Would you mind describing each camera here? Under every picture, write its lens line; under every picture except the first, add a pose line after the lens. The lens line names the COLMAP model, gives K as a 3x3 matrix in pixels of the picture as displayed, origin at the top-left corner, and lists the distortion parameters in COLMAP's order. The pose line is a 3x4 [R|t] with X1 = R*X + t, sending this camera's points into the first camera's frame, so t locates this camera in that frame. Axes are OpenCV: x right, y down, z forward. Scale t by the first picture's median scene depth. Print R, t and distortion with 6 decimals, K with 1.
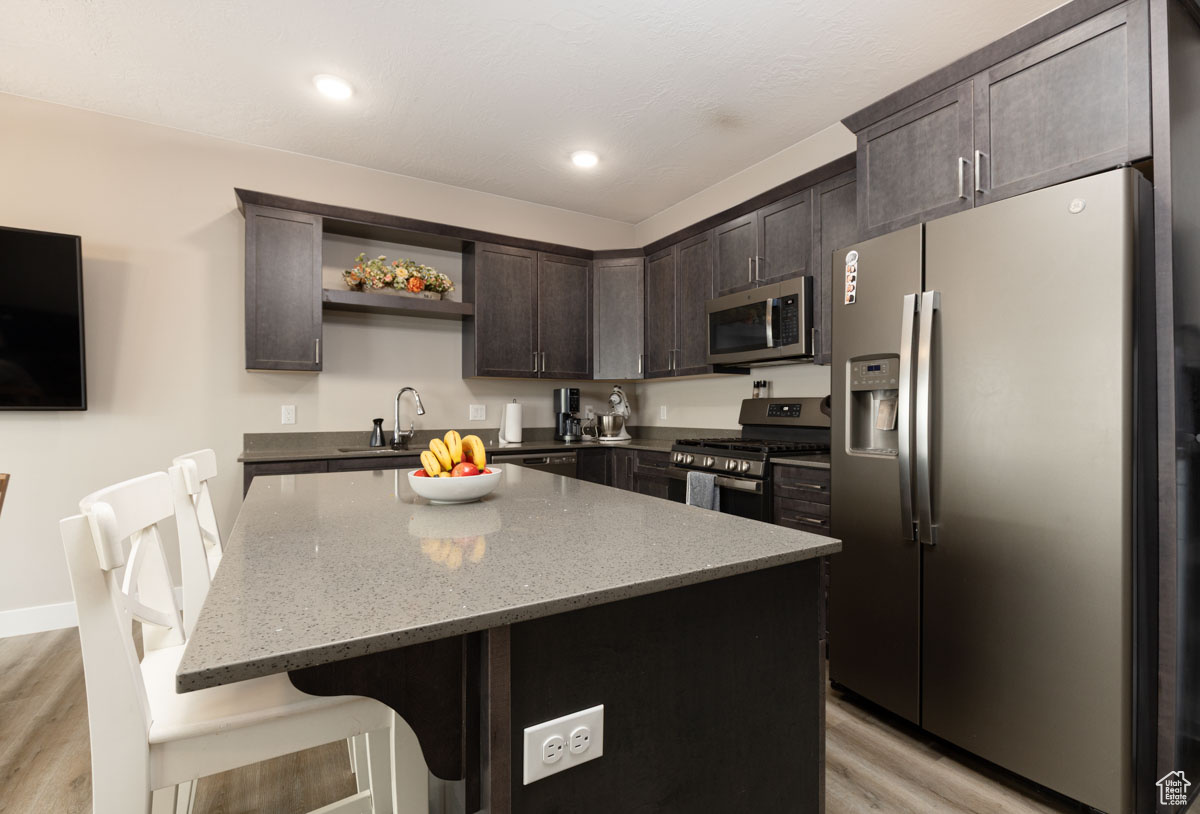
lens RADIAL K [[541.0, 0, 613.4], [0, 541.0, 408.4], [0, 0, 1]] dist [-0.000785, -0.000091]
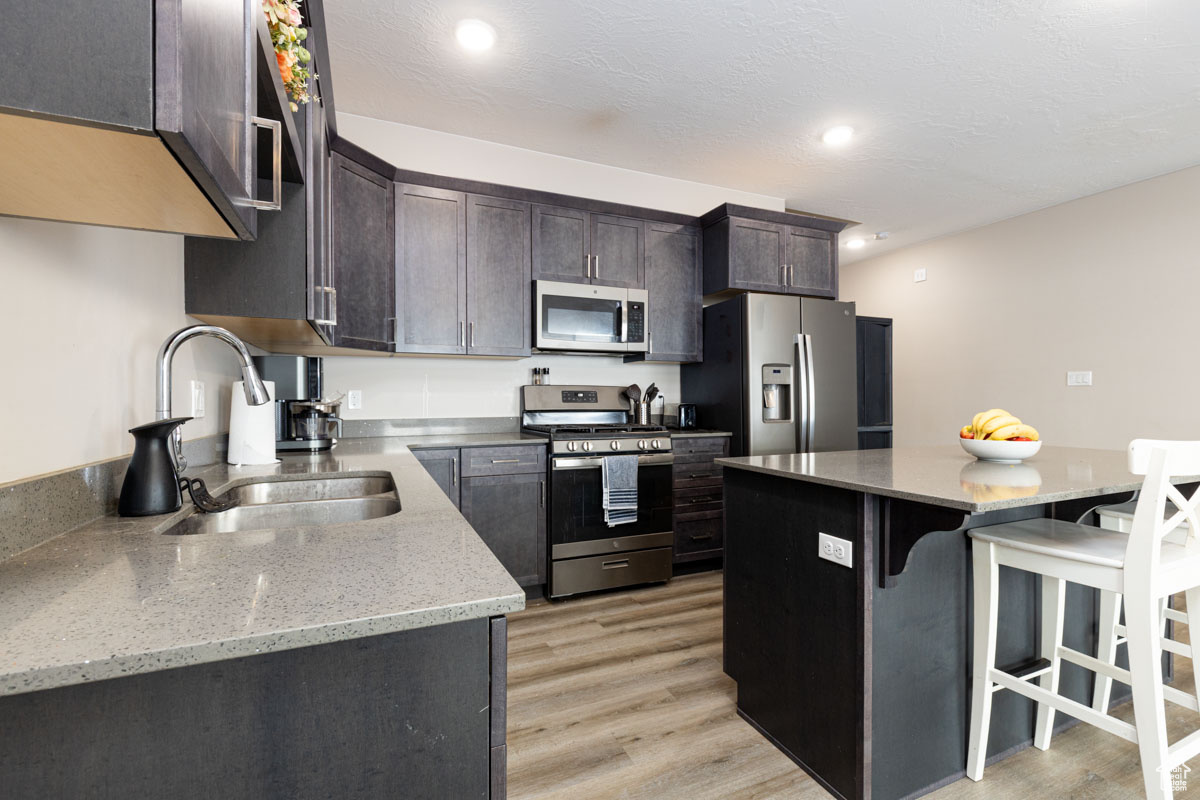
lens RADIAL K [[542.2, 0, 600.0], [0, 542.2, 400.0], [0, 0, 1]] dist [-0.001394, -0.000088]
pose [[0.132576, -0.002763, 0.991169, -0.699766], [-0.002245, 0.999993, 0.003088, 0.006297], [-0.991170, -0.002635, 0.132569, 0.719492]]
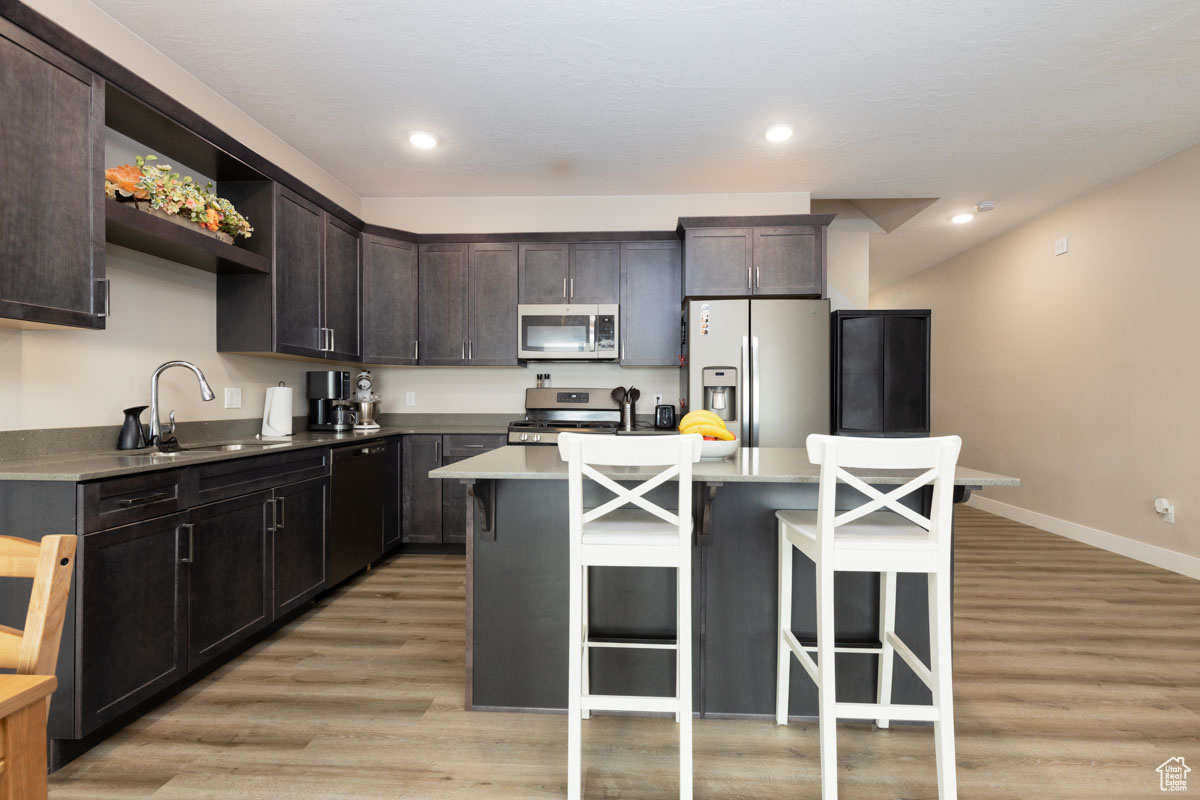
lens RADIAL K [[543.5, 0, 600.0], [0, 543.5, 400.0], [0, 0, 1]] dist [0.002324, -0.000042]
pose [[0.576711, 0.002201, 0.816946, -0.648333], [-0.007518, 0.999968, 0.002613, 0.004960], [-0.816914, -0.007648, 0.576709, 0.159998]]
